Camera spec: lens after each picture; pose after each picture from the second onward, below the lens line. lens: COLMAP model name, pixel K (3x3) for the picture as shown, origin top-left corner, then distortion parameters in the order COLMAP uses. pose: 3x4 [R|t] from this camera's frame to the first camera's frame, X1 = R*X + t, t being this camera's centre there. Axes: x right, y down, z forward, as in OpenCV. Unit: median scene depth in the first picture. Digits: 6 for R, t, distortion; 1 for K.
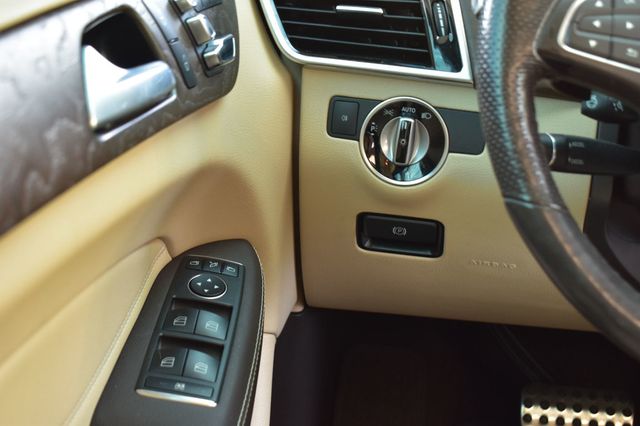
lens RADIAL K [[1113.8, 0, 314.9], [0, 1113.8, 216.4], [0, 0, 1]] dist [0.004447, 0.000000]
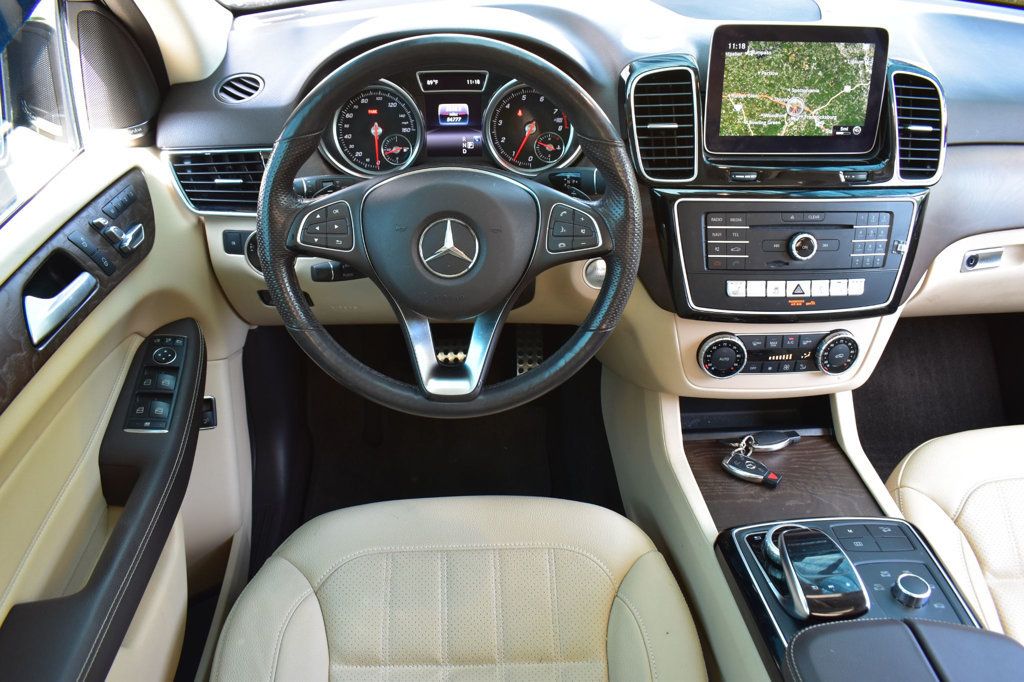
lens RADIAL K [[793.0, 0, 511.7], [0, 793.0, 342.5], [0, 0, 1]] dist [-0.101485, 0.020597]
pose [[0.983992, -0.125049, 0.126976, 0.319046], [0.087589, 0.959844, 0.266511, -0.260356], [-0.155204, -0.251123, 0.955431, -0.277846]]
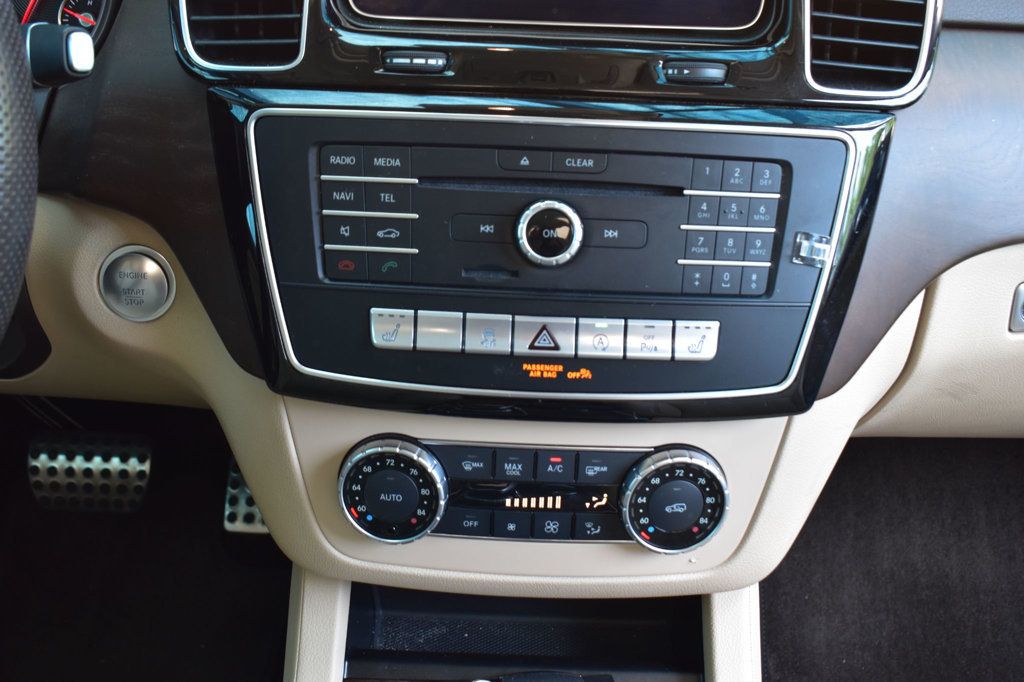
lens RADIAL K [[1145.3, 0, 510.7], [0, 1145.3, 343.8], [0, 0, 1]] dist [-0.072561, 0.000000]
pose [[0.994428, -0.055378, 0.089696, 0.865709], [0.040587, 0.986437, 0.159042, -0.080105], [-0.097287, -0.154516, 0.983189, 0.139626]]
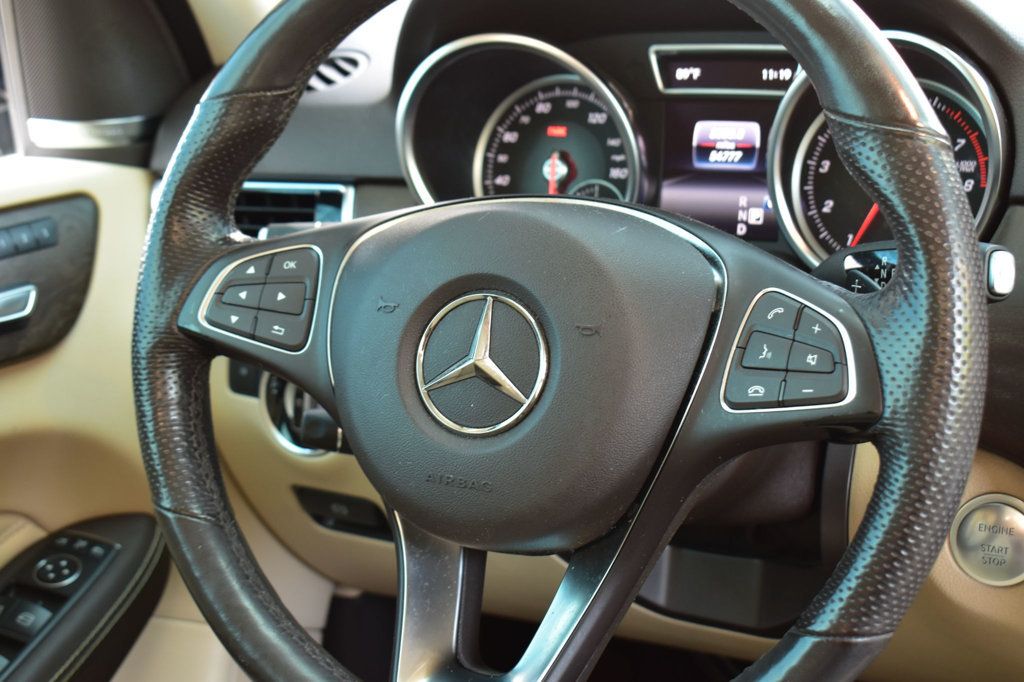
lens RADIAL K [[1576.0, 0, 504.7], [0, 1576.0, 344.1], [0, 0, 1]] dist [-0.026746, 0.000000]
pose [[0.941195, 0.006028, -0.337810, 0.702367], [-0.018937, 0.999210, -0.034931, -0.083354], [0.337333, 0.039274, 0.940566, -0.033189]]
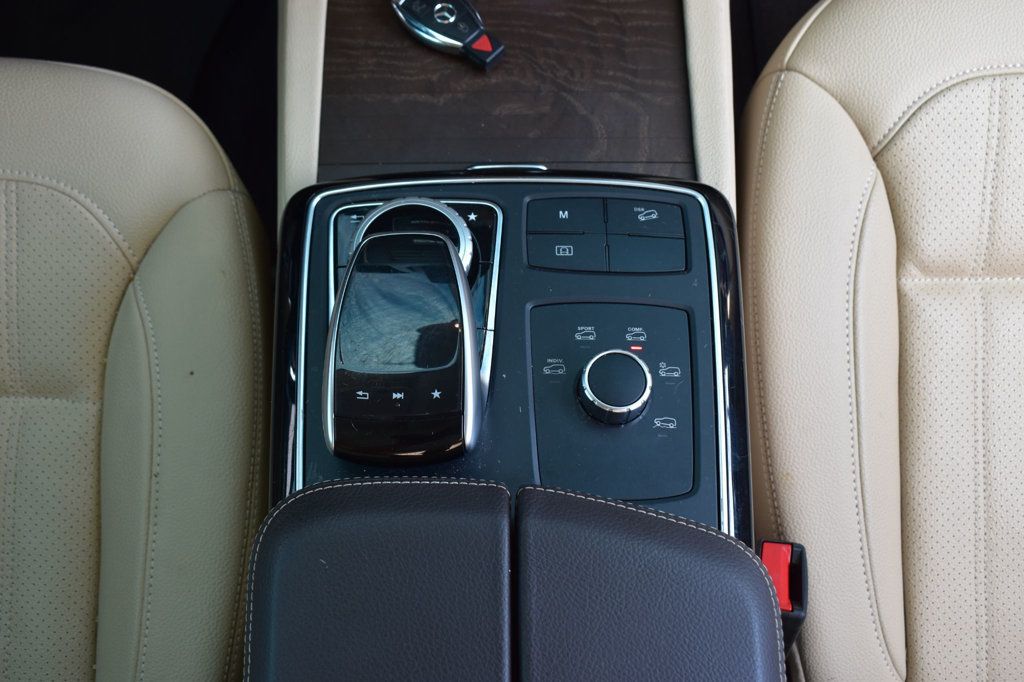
lens RADIAL K [[1145.3, 0, 513.2], [0, 1145.3, 340.8], [0, 0, 1]] dist [-0.072561, 0.000000]
pose [[0.990700, -0.134513, 0.020485, 0.885461], [0.067104, 0.613998, 0.786450, -0.212030], [-0.118366, -0.777762, 0.617314, 0.135423]]
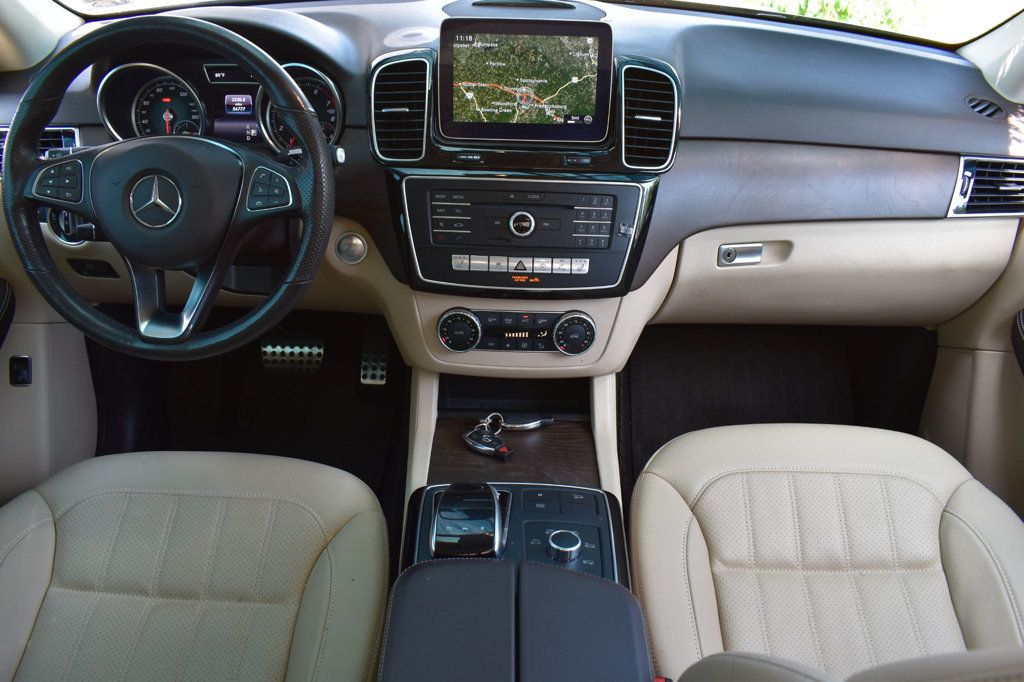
lens RADIAL K [[793.0, 0, 507.7], [0, 793.0, 340.5], [0, 0, 1]] dist [-0.101485, 0.020597]
pose [[0.993177, -0.067883, 0.094819, 0.798074], [0.049097, 0.980939, 0.188013, -0.091045], [-0.105774, -0.182075, 0.977579, -0.457696]]
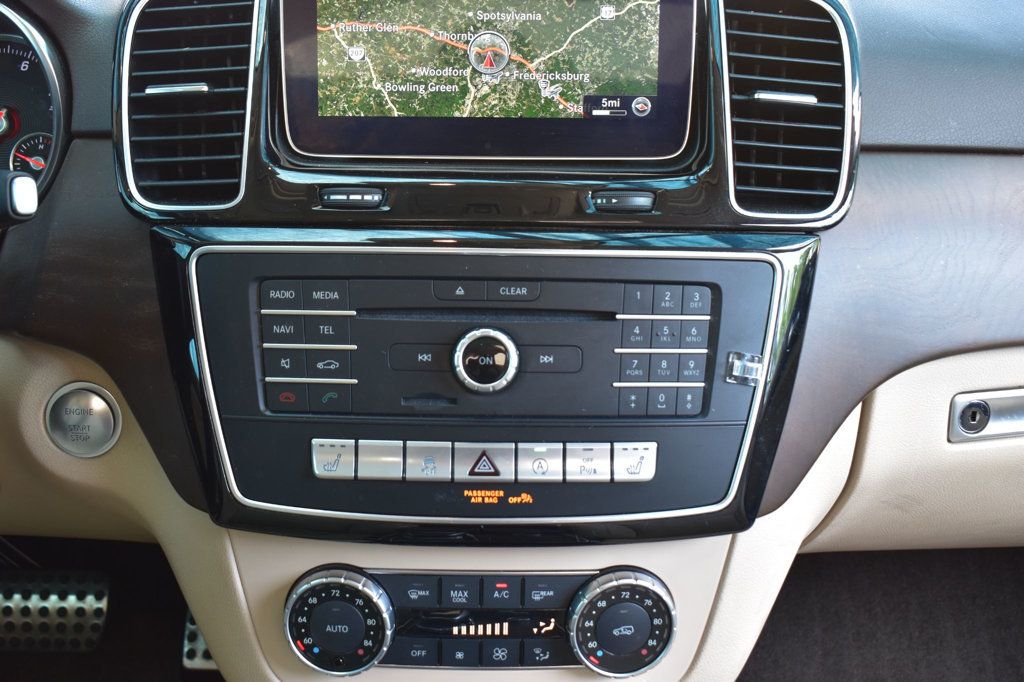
lens RADIAL K [[1145.3, 0, 509.8], [0, 1145.3, 339.9], [0, 0, 1]] dist [-0.072561, 0.000000]
pose [[0.990420, -0.071481, 0.118150, 0.889138], [0.066060, 0.996603, 0.049182, -0.081619], [-0.121264, -0.040906, 0.991777, 0.125349]]
